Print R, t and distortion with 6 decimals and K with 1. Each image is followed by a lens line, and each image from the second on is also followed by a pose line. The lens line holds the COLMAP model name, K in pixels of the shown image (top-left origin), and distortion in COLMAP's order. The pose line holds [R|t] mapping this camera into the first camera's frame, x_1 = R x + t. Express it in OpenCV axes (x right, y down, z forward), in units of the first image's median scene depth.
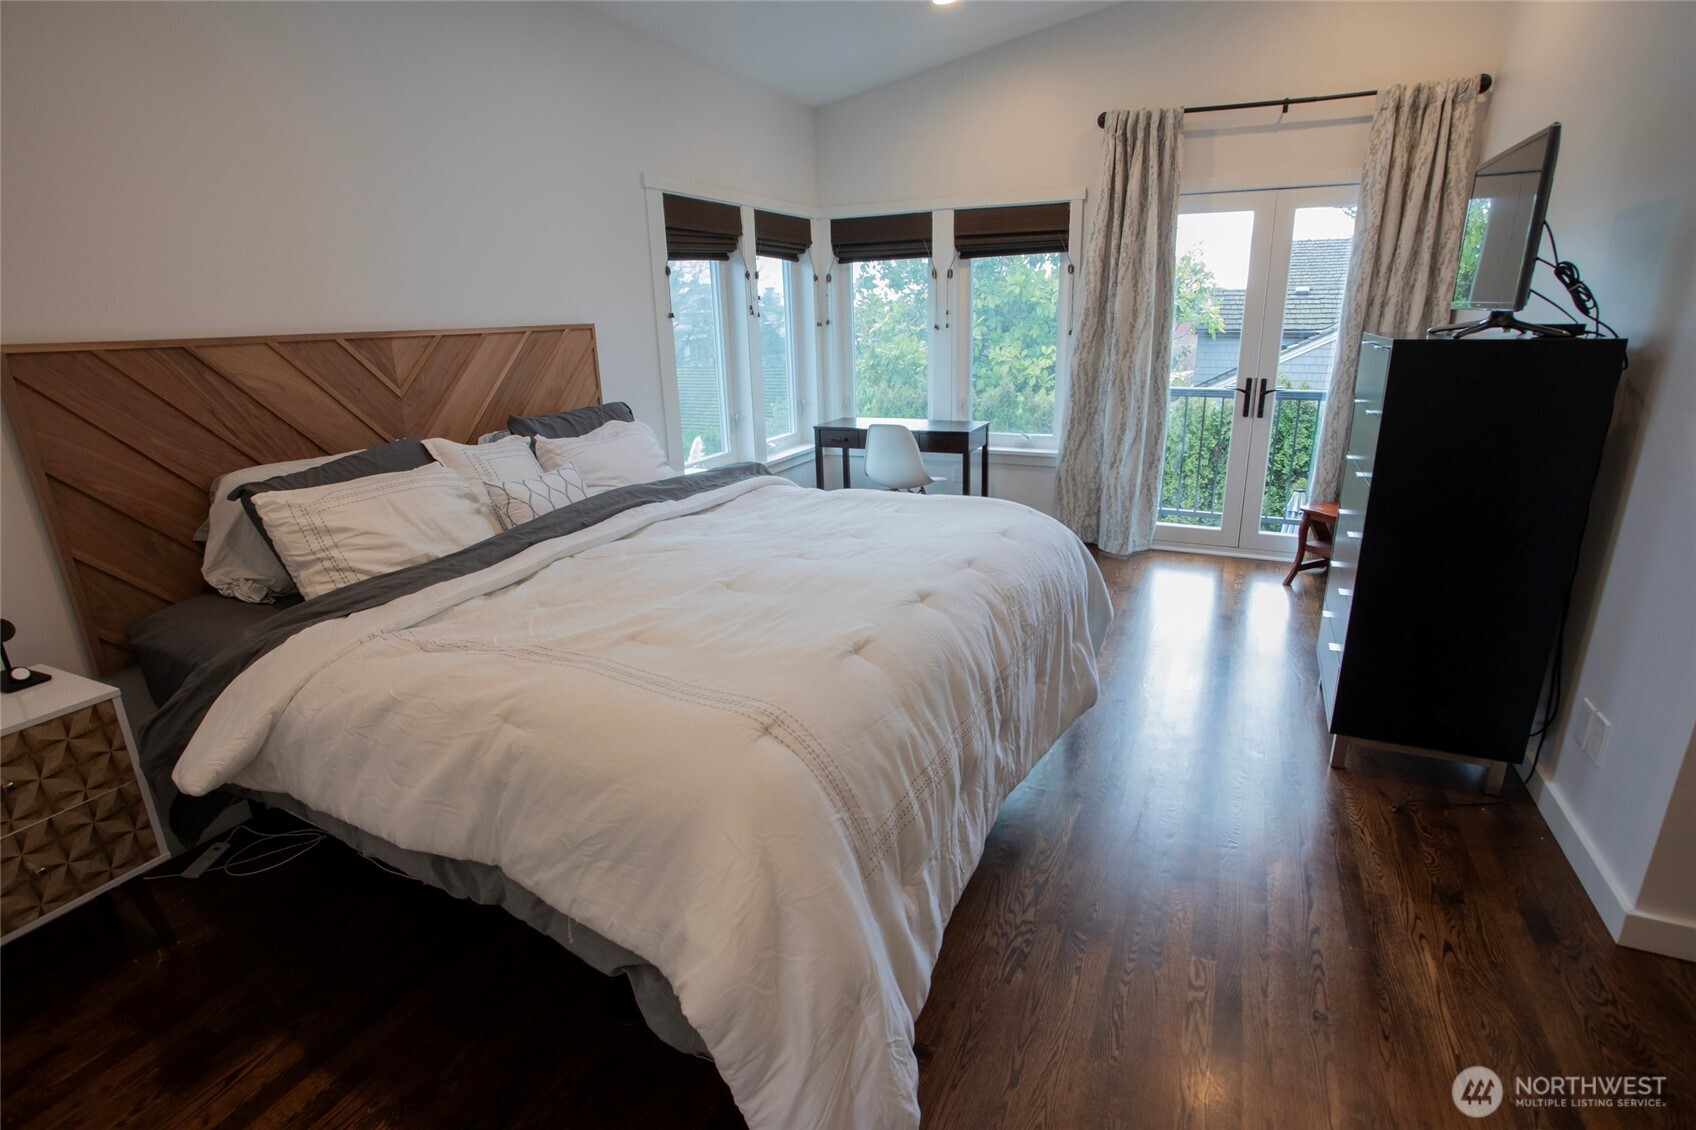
lens RADIAL K [[839.3, 0, 848.0], [0, 839.3, 565.0], [0, 0, 1]] dist [-0.091309, 0.057952]
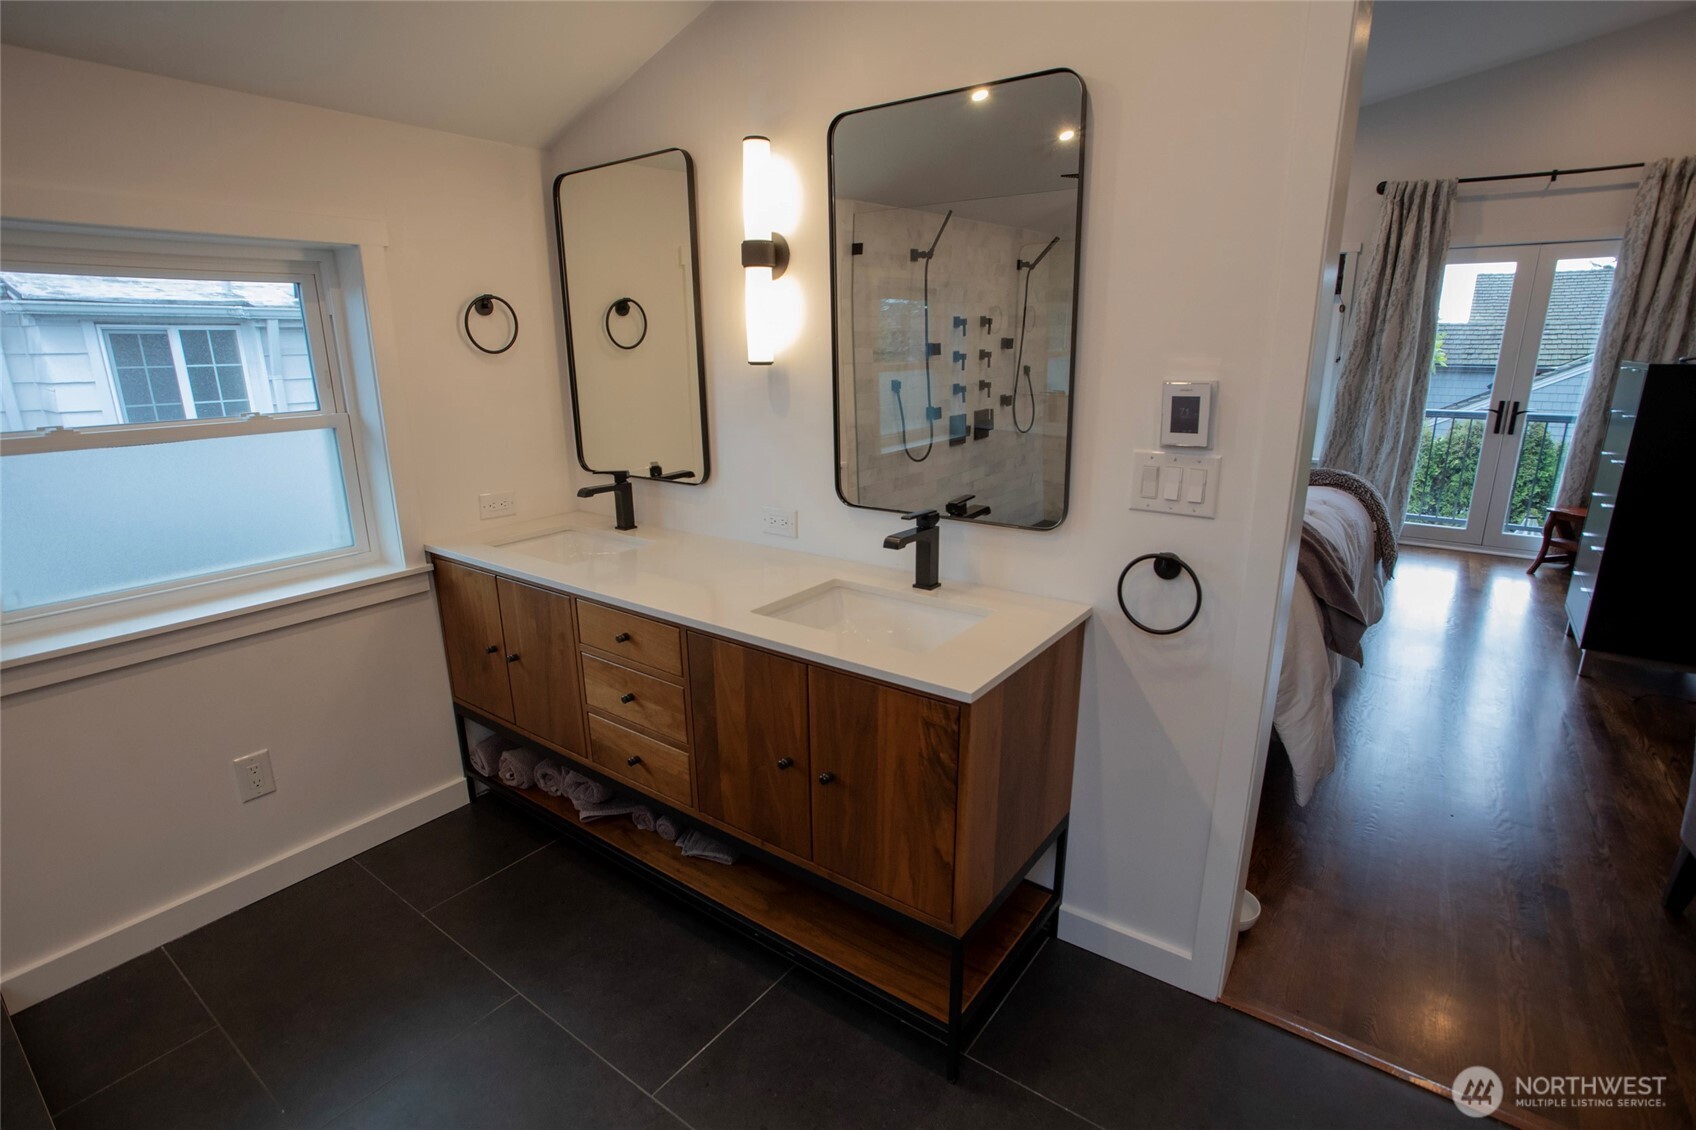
lens RADIAL K [[812.4, 0, 856.7], [0, 812.4, 560.8], [0, 0, 1]] dist [-0.068127, 0.028484]
pose [[0.979458, 0.065805, -0.190606, -0.204065], [-0.070916, 0.997279, -0.020114, 0.096359], [0.188764, 0.033218, 0.981460, -0.296848]]
